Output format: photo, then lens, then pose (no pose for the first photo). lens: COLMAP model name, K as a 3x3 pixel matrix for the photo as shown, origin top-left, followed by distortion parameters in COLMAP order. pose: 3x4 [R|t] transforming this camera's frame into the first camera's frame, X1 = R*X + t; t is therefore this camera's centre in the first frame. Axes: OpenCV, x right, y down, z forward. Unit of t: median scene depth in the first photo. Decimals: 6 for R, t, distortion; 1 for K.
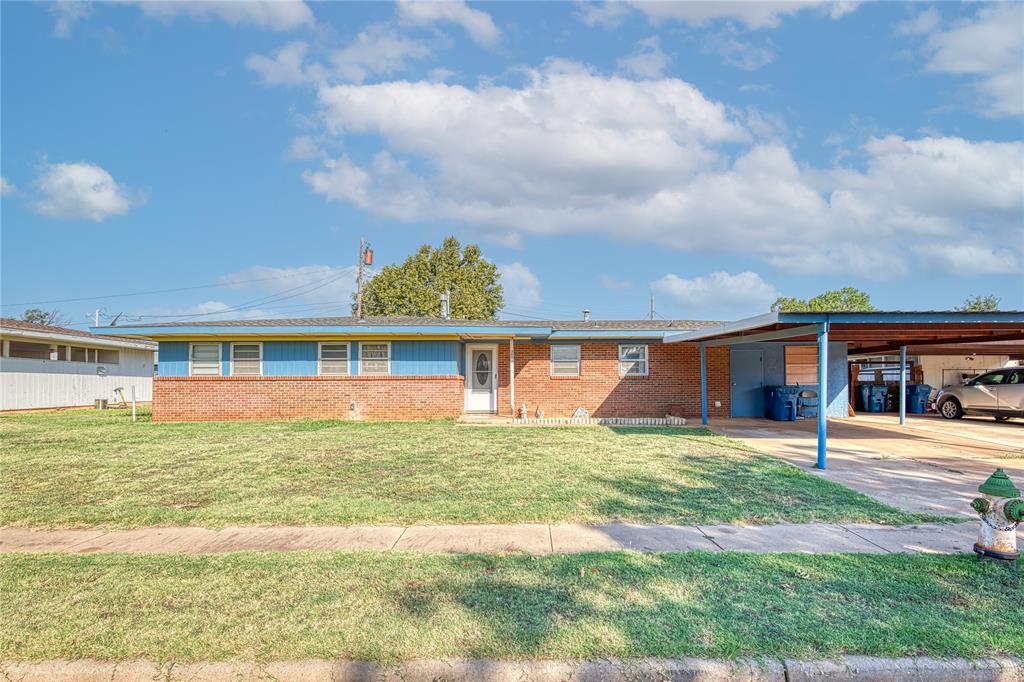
lens RADIAL K [[512.8, 0, 515.5], [0, 512.8, 349.2], [0, 0, 1]] dist [0.000206, 0.000038]
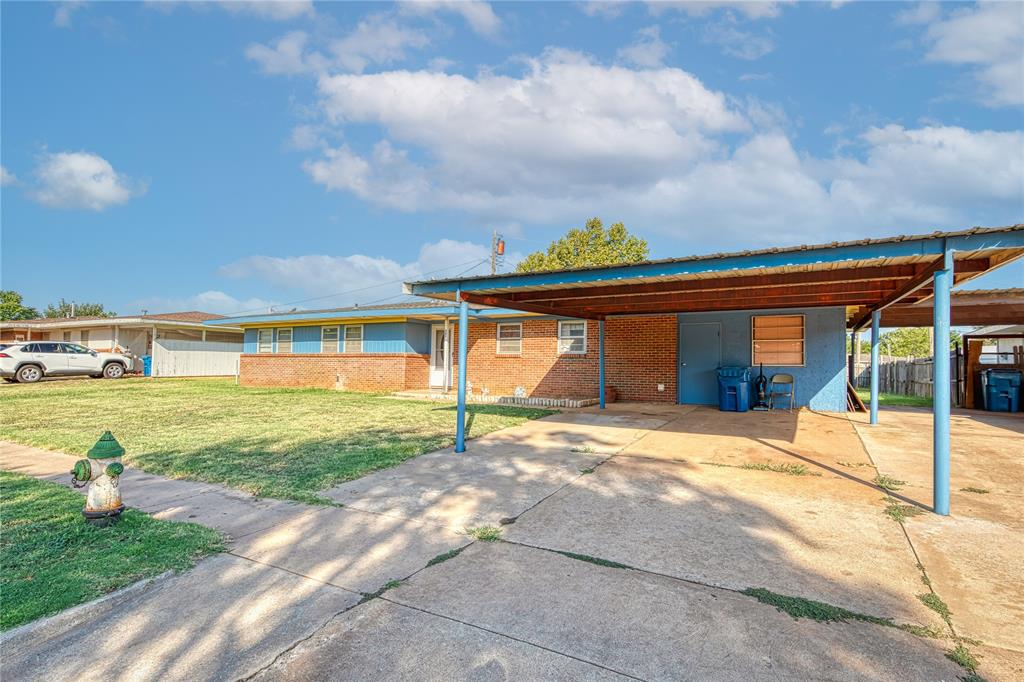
lens RADIAL K [[512.8, 0, 516.4], [0, 512.8, 339.7], [0, 0, 1]] dist [0.000206, 0.000038]
pose [[0.868672, -0.012003, -0.495243, 0.637122], [0.019287, 0.999768, 0.009599, 0.015831], [0.495013, -0.017890, 0.868701, 0.150712]]
